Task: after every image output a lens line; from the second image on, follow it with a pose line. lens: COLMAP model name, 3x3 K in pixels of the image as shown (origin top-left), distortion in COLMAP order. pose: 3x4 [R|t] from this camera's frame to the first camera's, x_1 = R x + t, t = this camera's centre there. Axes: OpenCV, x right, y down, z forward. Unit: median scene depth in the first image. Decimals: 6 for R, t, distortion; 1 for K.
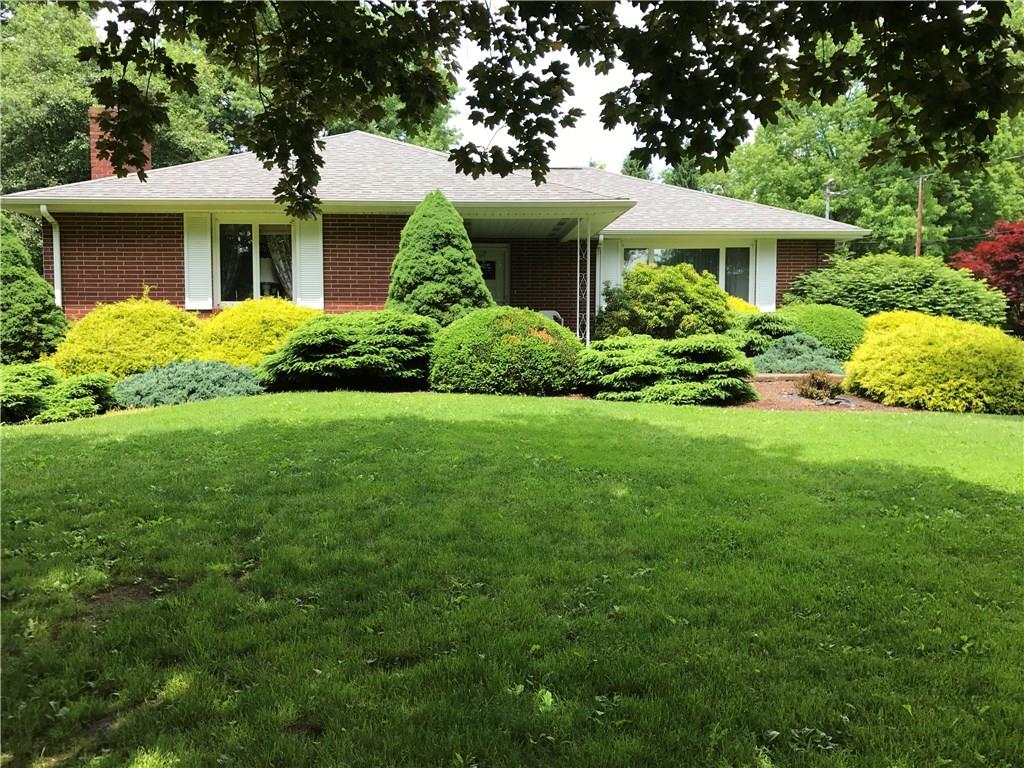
lens RADIAL K [[840.8, 0, 512.4], [0, 840.8, 384.3], [0, 0, 1]] dist [0.012910, 0.003589]
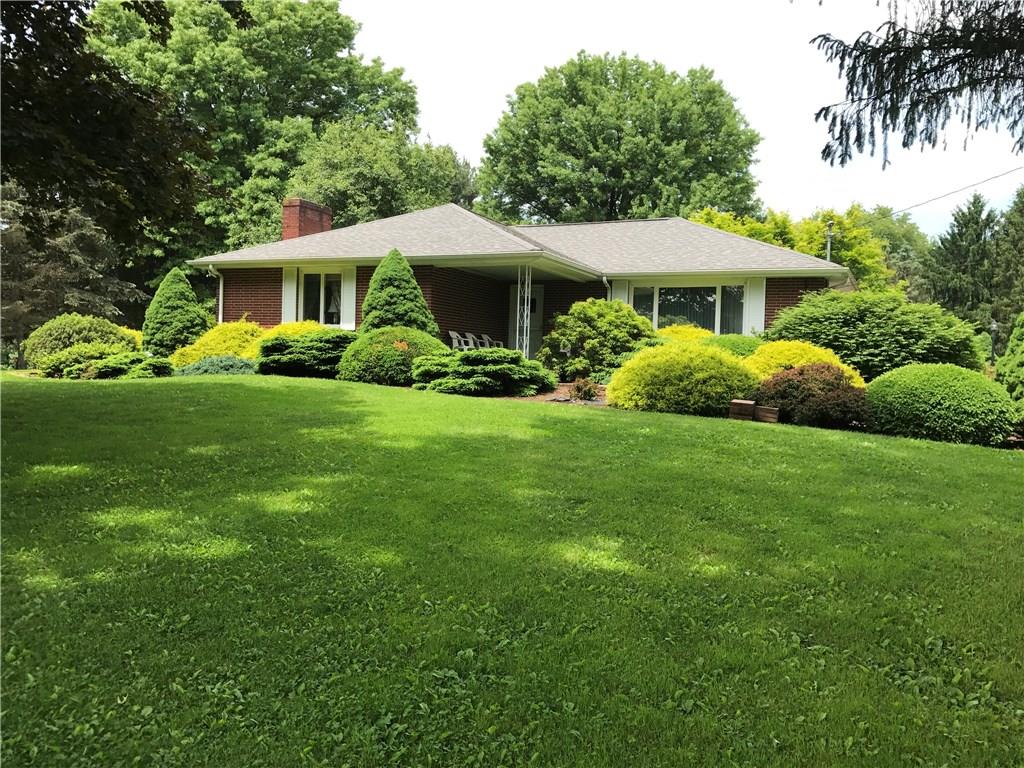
lens RADIAL K [[840.8, 0, 510.7], [0, 840.8, 383.4], [0, 0, 1]] dist [0.012910, 0.003589]
pose [[0.880093, 0.044080, -0.472751, 0.818447], [-0.068879, 0.997002, -0.035266, 0.042500], [0.469779, 0.063600, 0.880490, -0.185859]]
